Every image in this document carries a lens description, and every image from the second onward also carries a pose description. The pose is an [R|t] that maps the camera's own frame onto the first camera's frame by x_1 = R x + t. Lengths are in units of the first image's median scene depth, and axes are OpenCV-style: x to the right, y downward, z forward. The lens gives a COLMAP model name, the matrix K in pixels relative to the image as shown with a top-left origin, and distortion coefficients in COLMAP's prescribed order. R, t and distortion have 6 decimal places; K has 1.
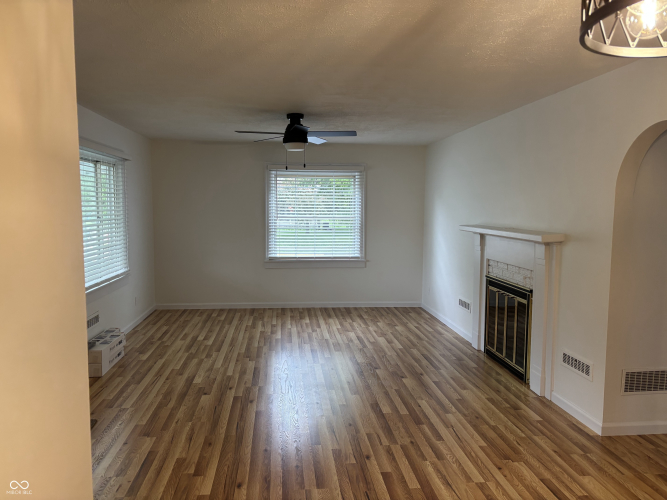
lens RADIAL K [[504.9, 0, 333.5], [0, 504.9, 250.0], [0, 0, 1]] dist [0.048747, -0.046048]
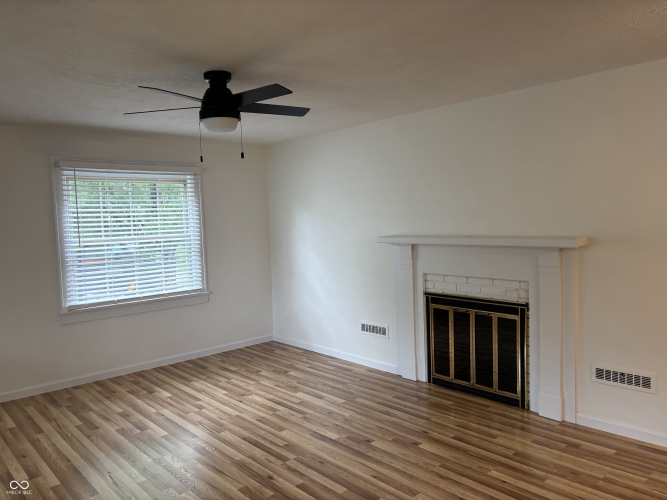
lens RADIAL K [[504.3, 0, 333.5], [0, 504.3, 250.0], [0, 0, 1]] dist [0.038634, -0.049046]
pose [[0.798180, -0.073565, 0.597910, -0.326550], [0.090836, 0.995865, 0.001267, -0.036979], [-0.595531, 0.053301, 0.801562, 0.398650]]
